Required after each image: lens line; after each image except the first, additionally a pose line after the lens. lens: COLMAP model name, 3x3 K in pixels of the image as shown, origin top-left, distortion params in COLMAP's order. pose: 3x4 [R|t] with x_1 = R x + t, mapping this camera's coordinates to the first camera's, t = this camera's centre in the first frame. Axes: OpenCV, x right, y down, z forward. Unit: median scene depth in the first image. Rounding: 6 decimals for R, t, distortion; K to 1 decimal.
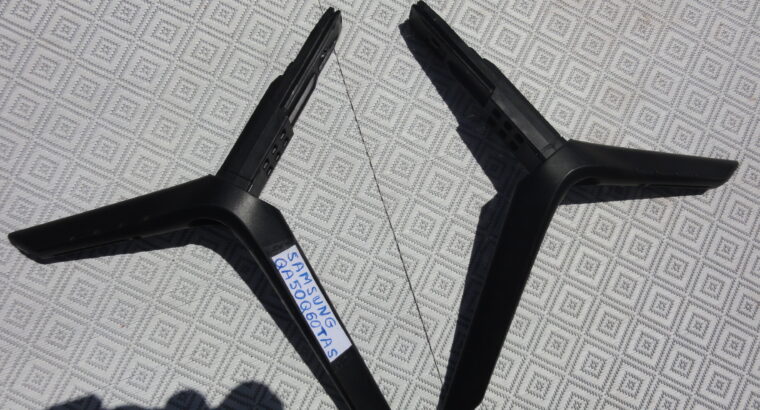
lens RADIAL K [[500.1, 0, 380.0], [0, 500.1, 205.0], [0, 0, 1]] dist [0.000699, -0.000918]
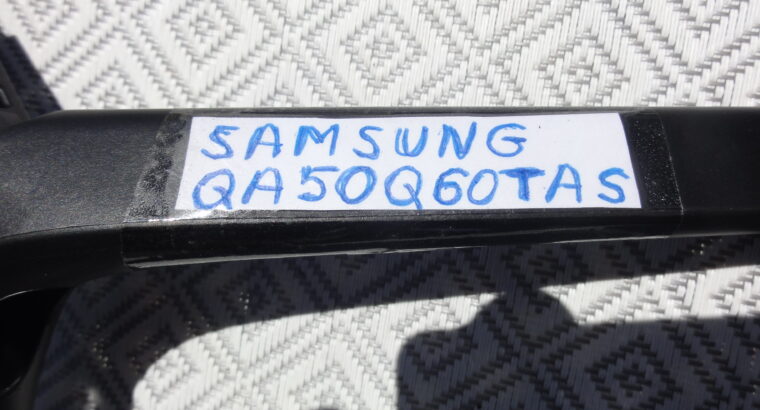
lens RADIAL K [[500.1, 0, 380.0], [0, 500.1, 205.0], [0, 0, 1]] dist [0.000699, -0.000918]
pose [[0.460489, -0.867237, -0.189343, -0.111629], [0.882066, 0.470973, -0.011956, 0.196207], [0.099544, -0.161507, 0.981838, 0.728381]]
